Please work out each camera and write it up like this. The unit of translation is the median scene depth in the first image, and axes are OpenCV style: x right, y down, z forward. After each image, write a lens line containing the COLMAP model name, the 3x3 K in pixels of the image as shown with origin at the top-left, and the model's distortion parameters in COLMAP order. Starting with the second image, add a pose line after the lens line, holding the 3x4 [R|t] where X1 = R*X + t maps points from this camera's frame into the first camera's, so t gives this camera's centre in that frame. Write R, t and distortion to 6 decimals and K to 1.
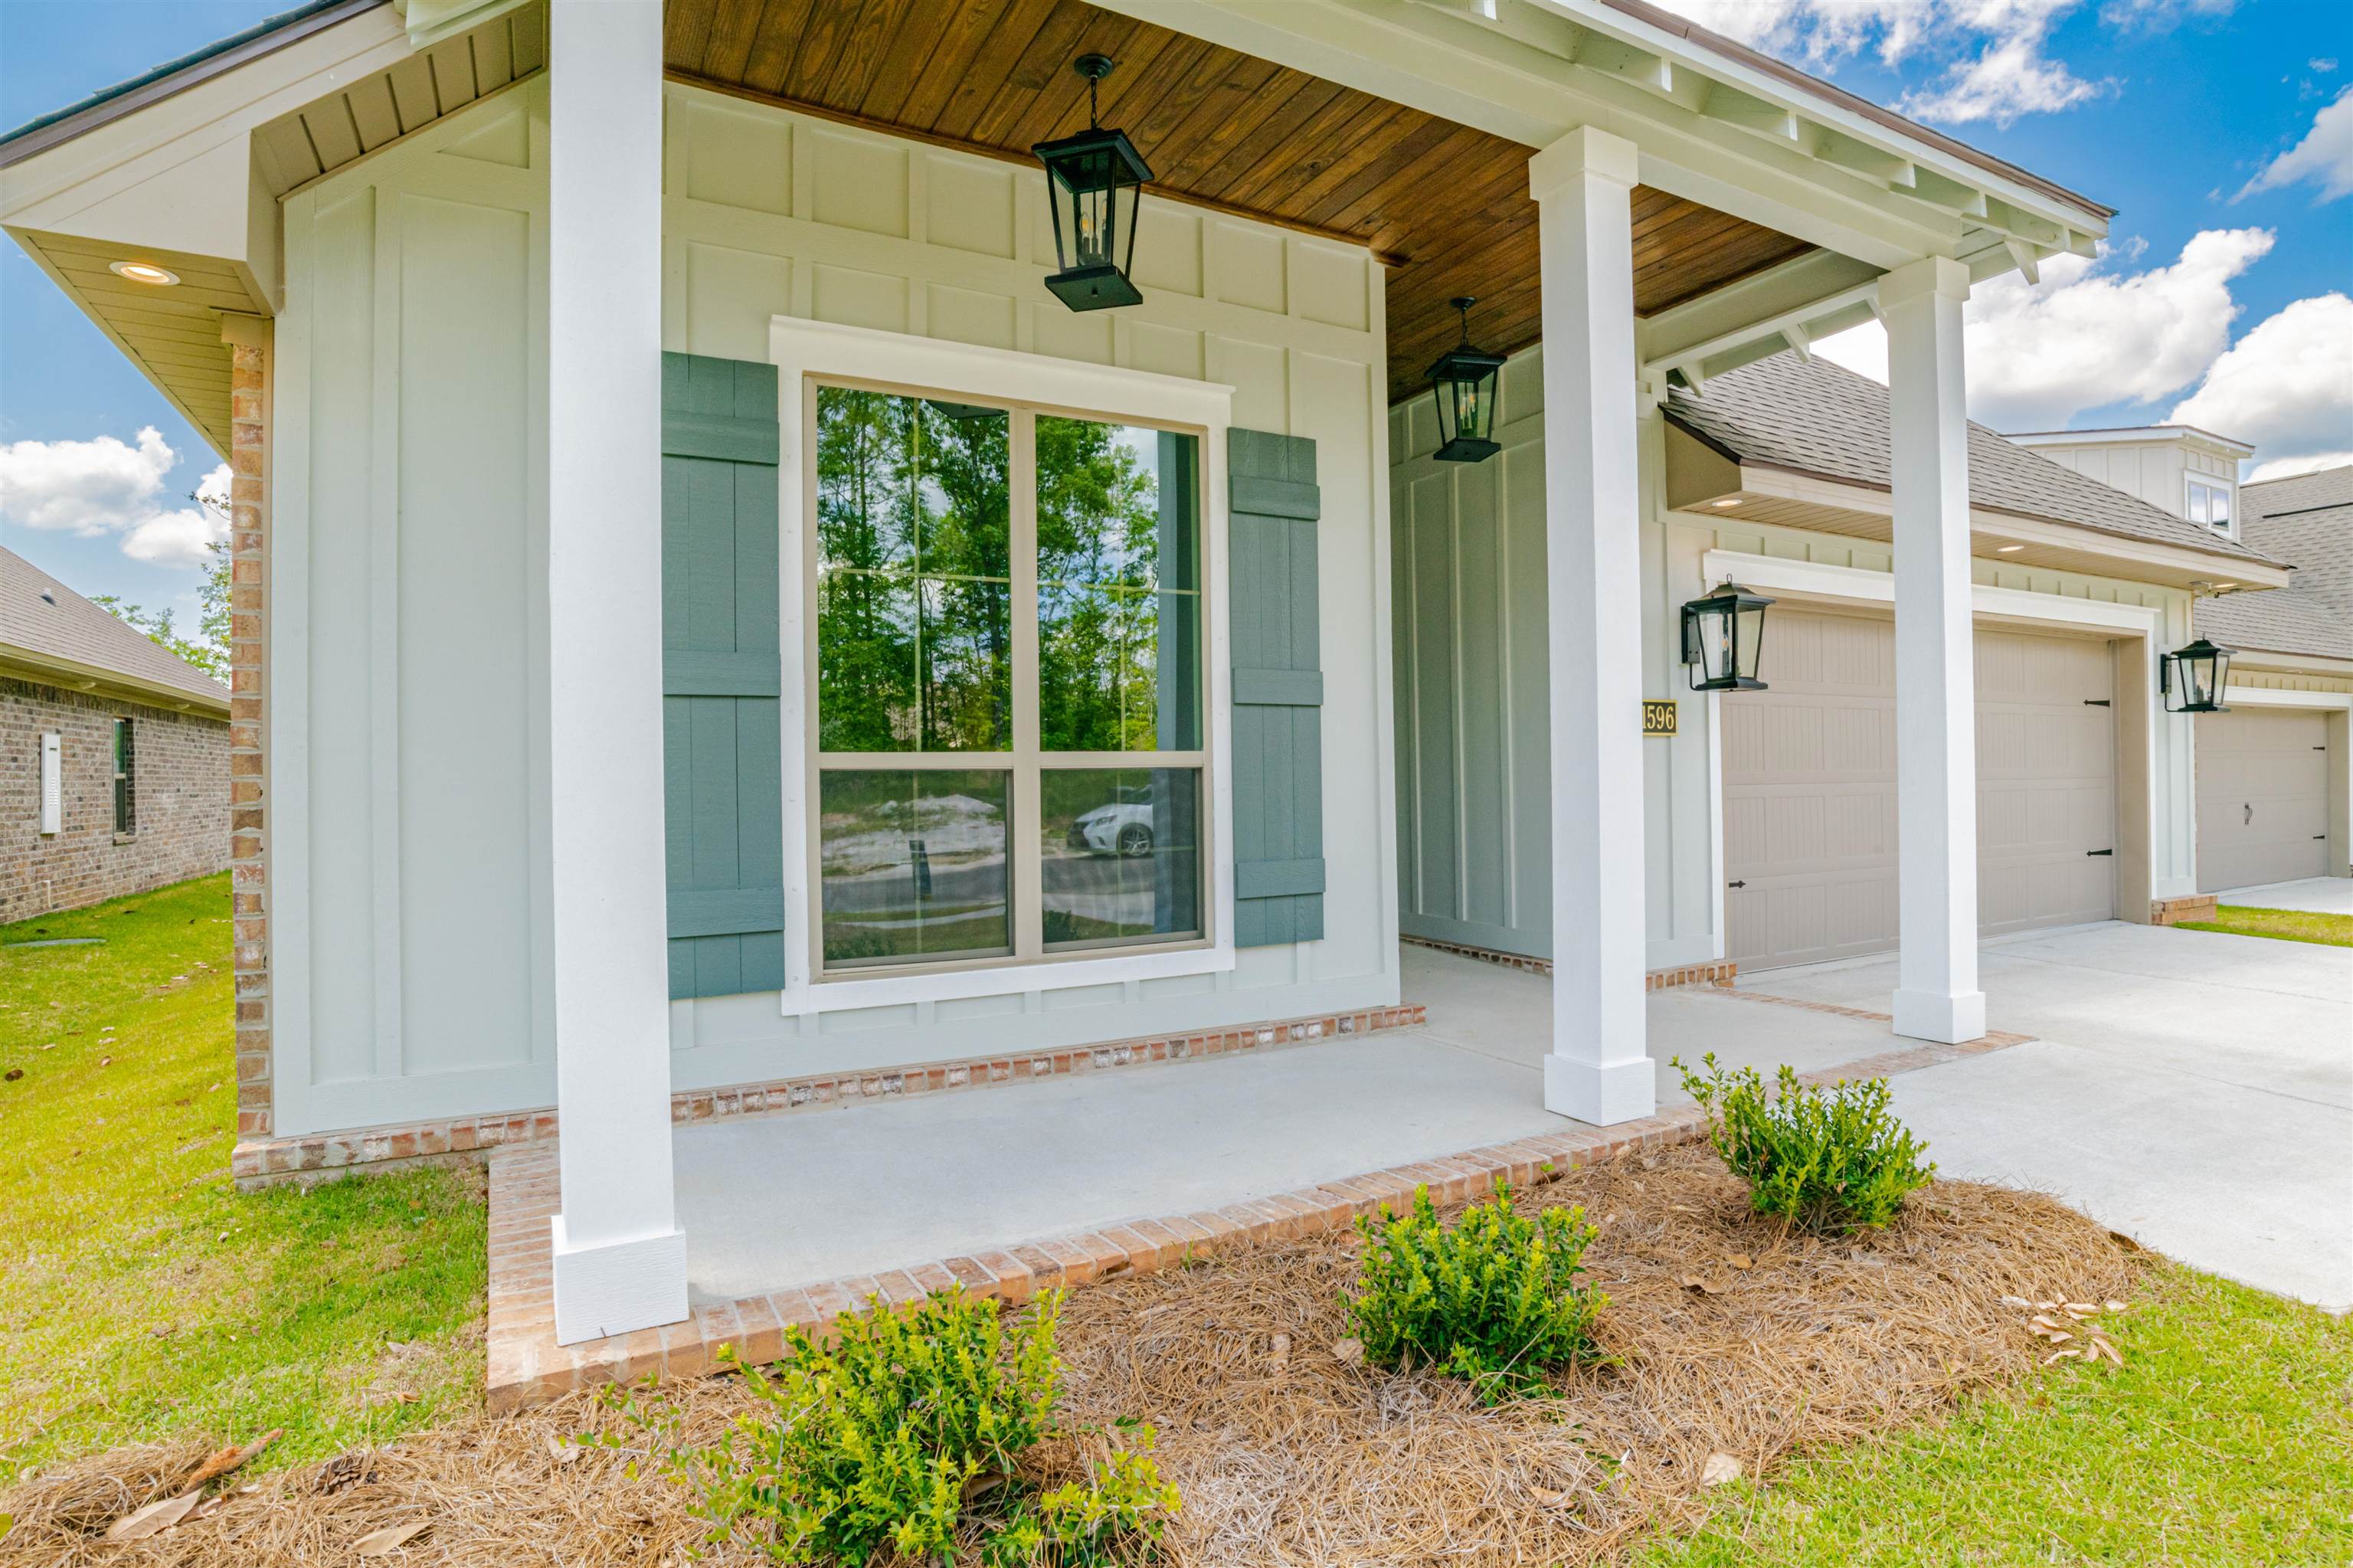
lens RADIAL K [[1203.4, 0, 1194.1], [0, 1203.4, 776.5], [0, 0, 1]] dist [-0.032856, 0.024452]
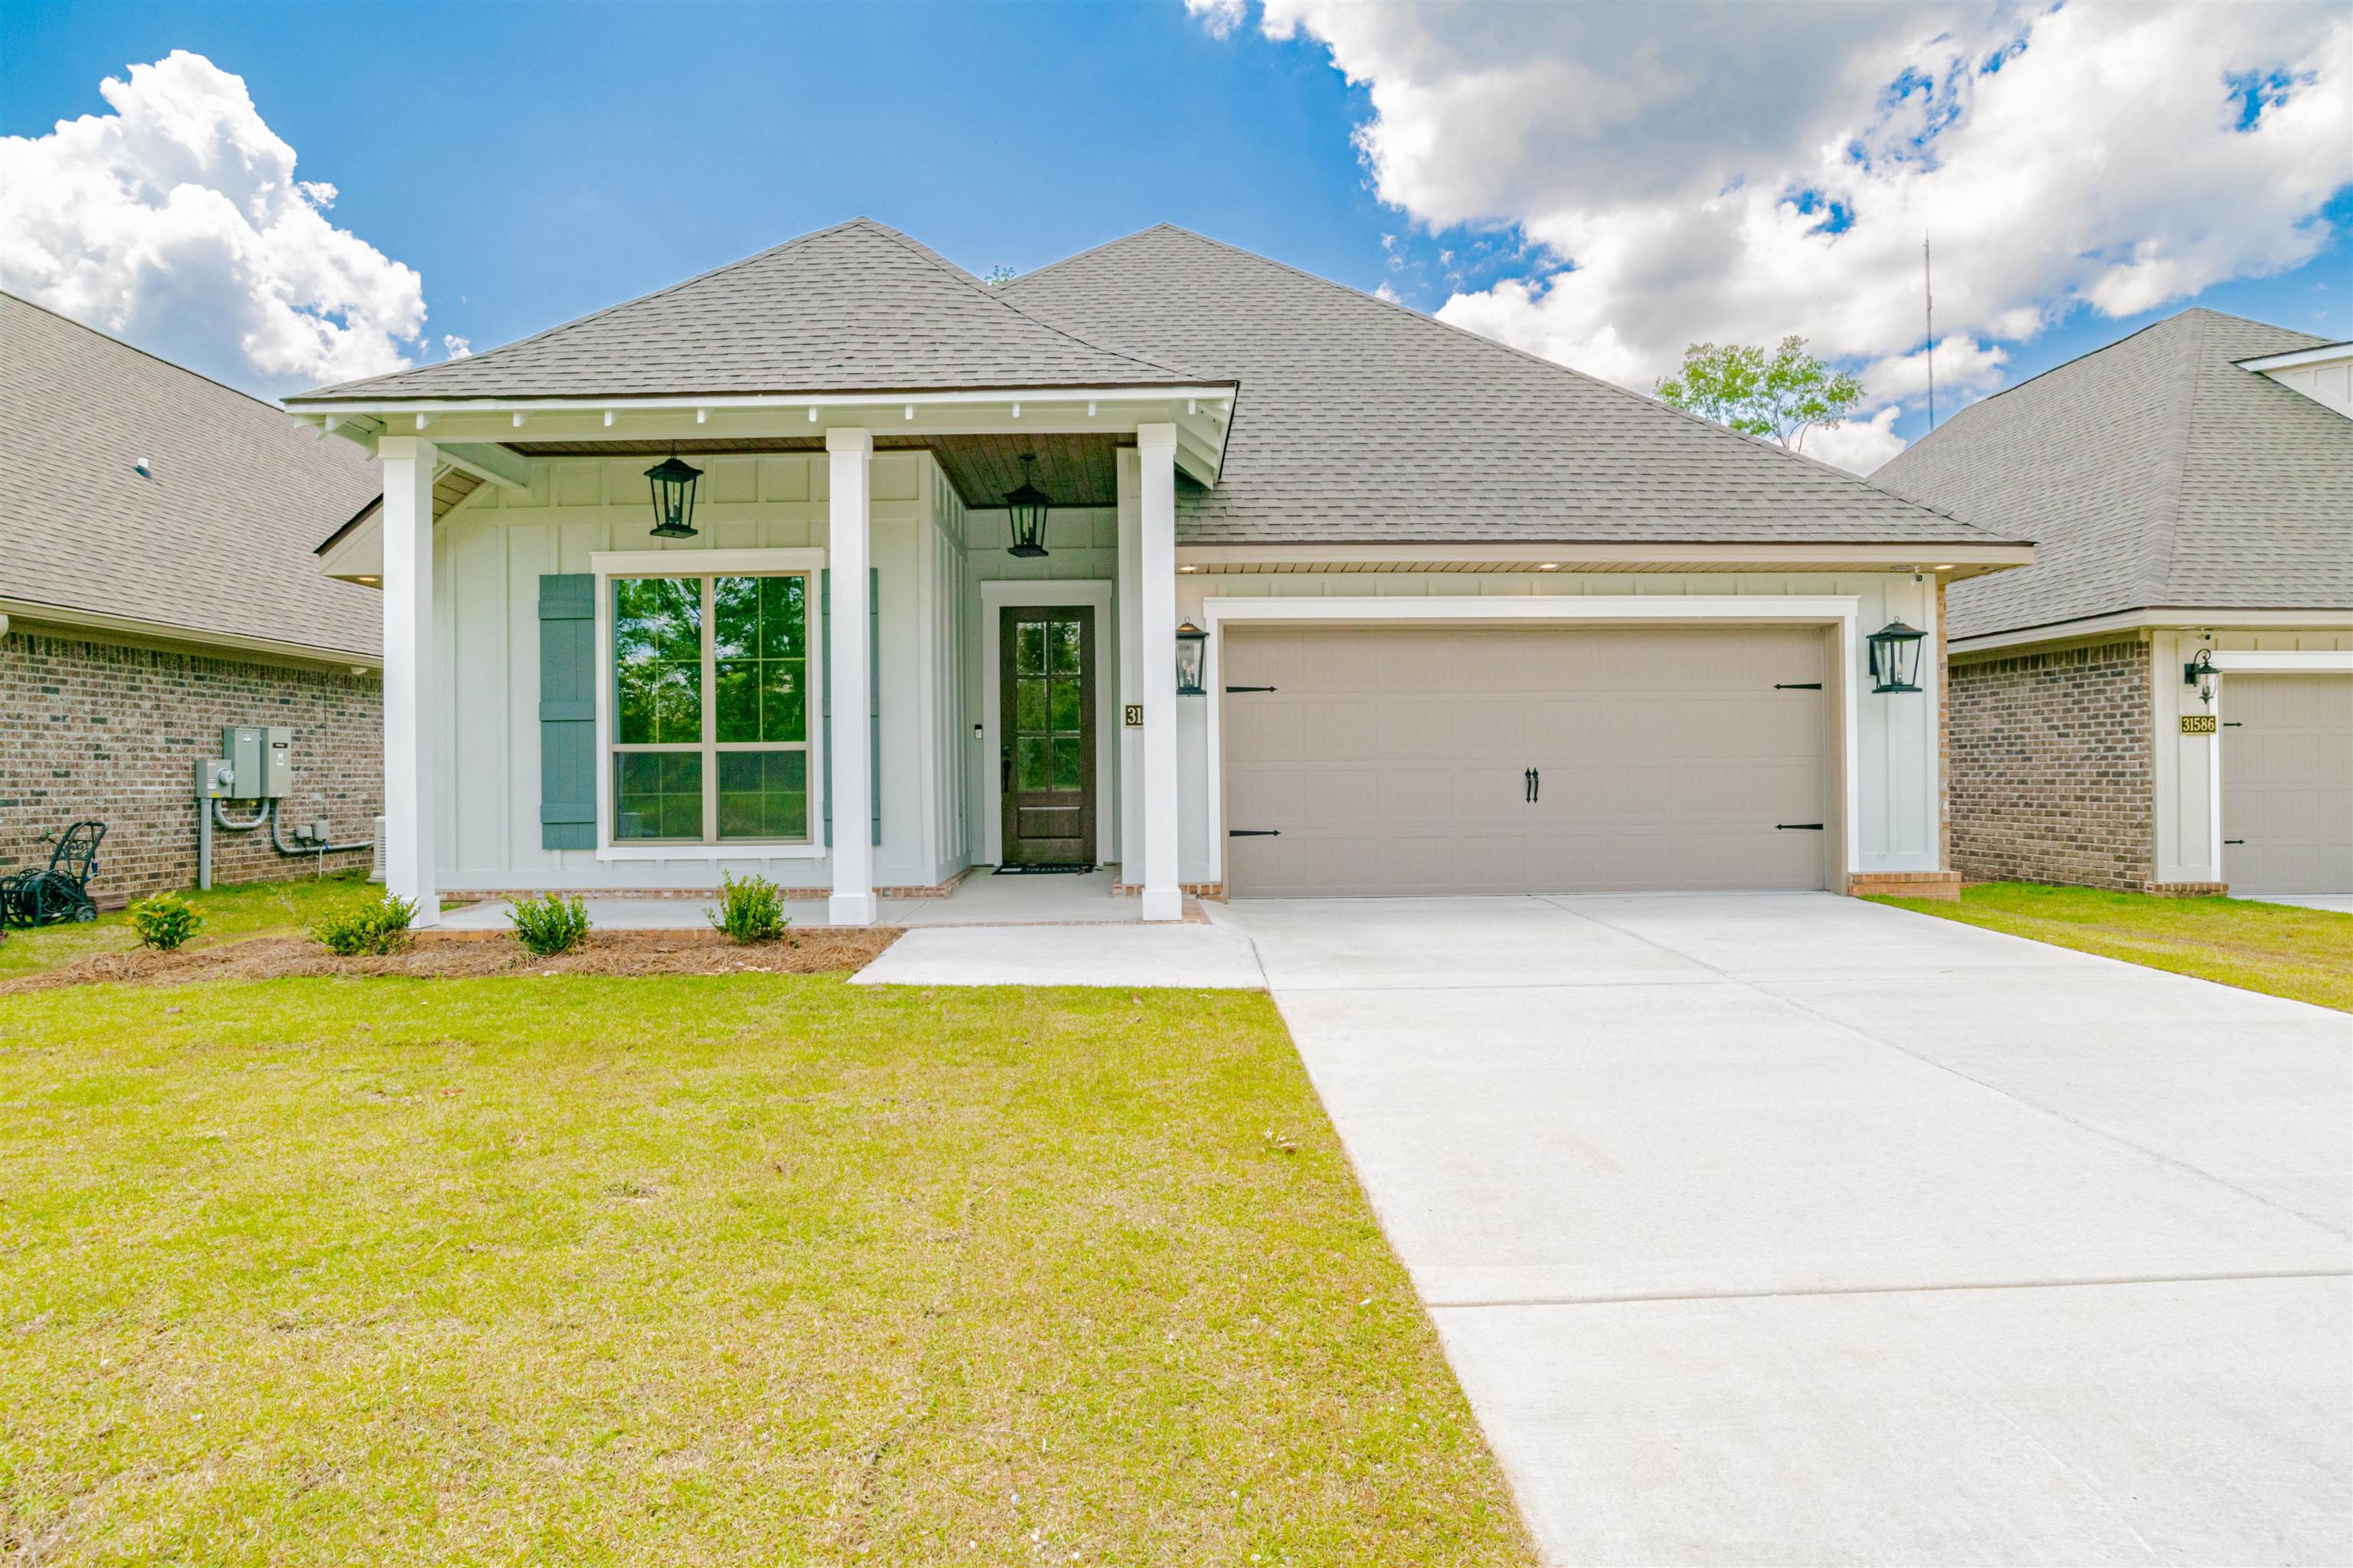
lens RADIAL K [[1203.4, 0, 1160.0], [0, 1203.4, 777.7], [0, 0, 1]] dist [-0.032856, 0.024452]
pose [[0.874646, 0.004822, -0.484738, 1.614761], [0.000198, 0.999947, 0.010305, 0.018722], [0.484762, -0.009109, 0.874599, -0.445159]]
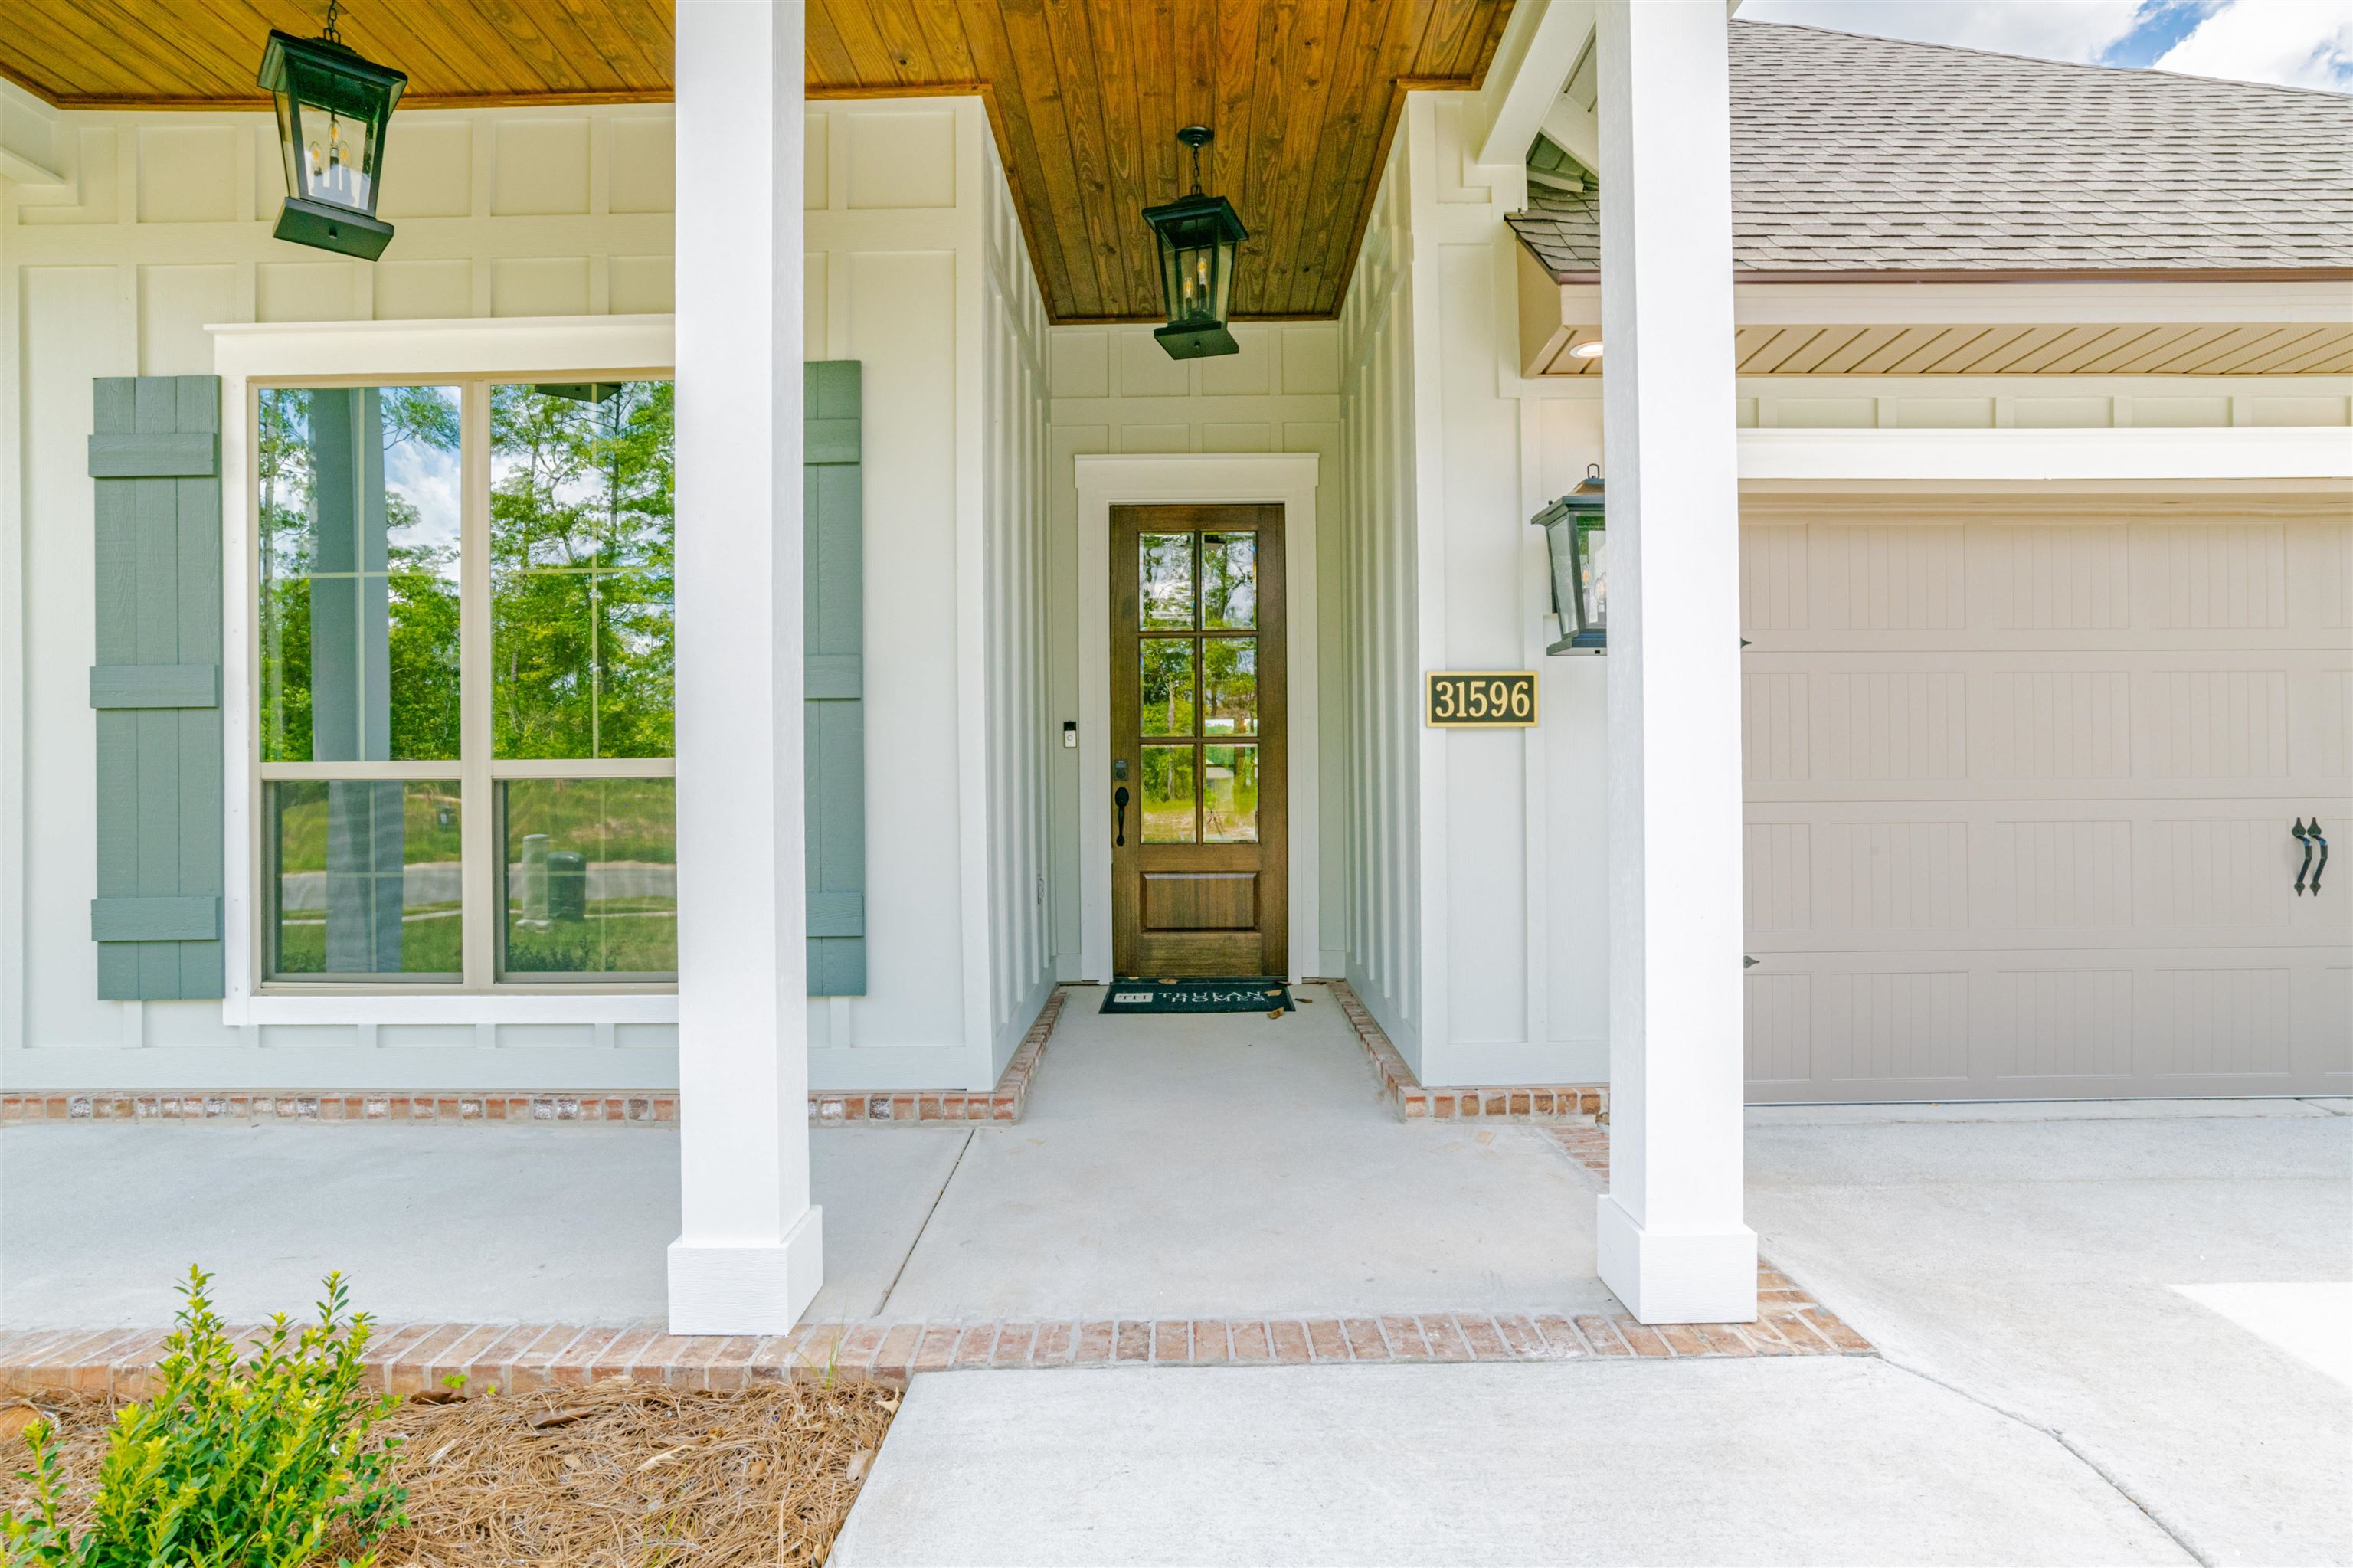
lens RADIAL K [[1203.4, 0, 1199.0], [0, 1203.4, 770.4], [0, 0, 1]] dist [-0.032856, 0.024452]
pose [[0.870951, 0.003537, -0.491358, 0.817381], [-0.002315, 0.999993, 0.003094, -0.017474], [0.491365, -0.001557, 0.870952, 0.508500]]
